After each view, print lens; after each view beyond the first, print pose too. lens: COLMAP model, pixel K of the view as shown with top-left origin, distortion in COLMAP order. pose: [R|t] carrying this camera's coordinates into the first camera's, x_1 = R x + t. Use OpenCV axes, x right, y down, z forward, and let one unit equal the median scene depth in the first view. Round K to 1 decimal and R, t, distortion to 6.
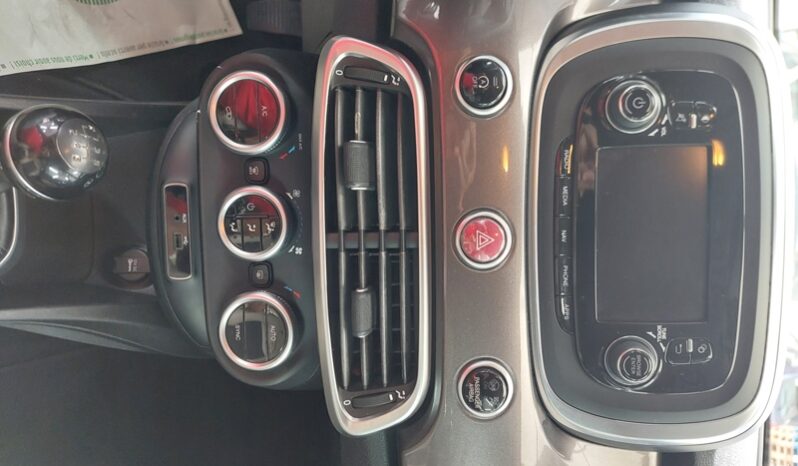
lens RADIAL K [[576.7, 0, 400.4], [0, 576.7, 230.6], [0, 0, 1]] dist [0.067720, -0.081464]
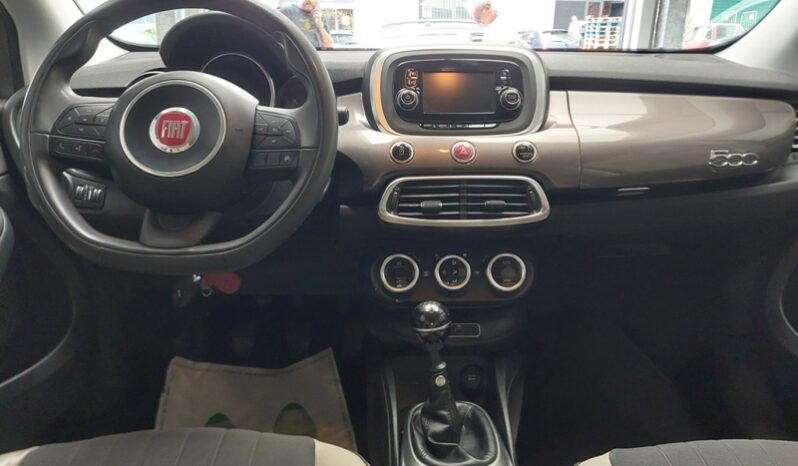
lens RADIAL K [[576.7, 0, 400.4], [0, 576.7, 230.6], [0, 0, 1]] dist [0.067720, -0.081464]
pose [[0.006849, -0.962729, 0.270379, -0.801709], [0.998696, -0.007094, -0.050557, -0.120813], [0.050591, 0.270373, 0.961425, -1.226016]]
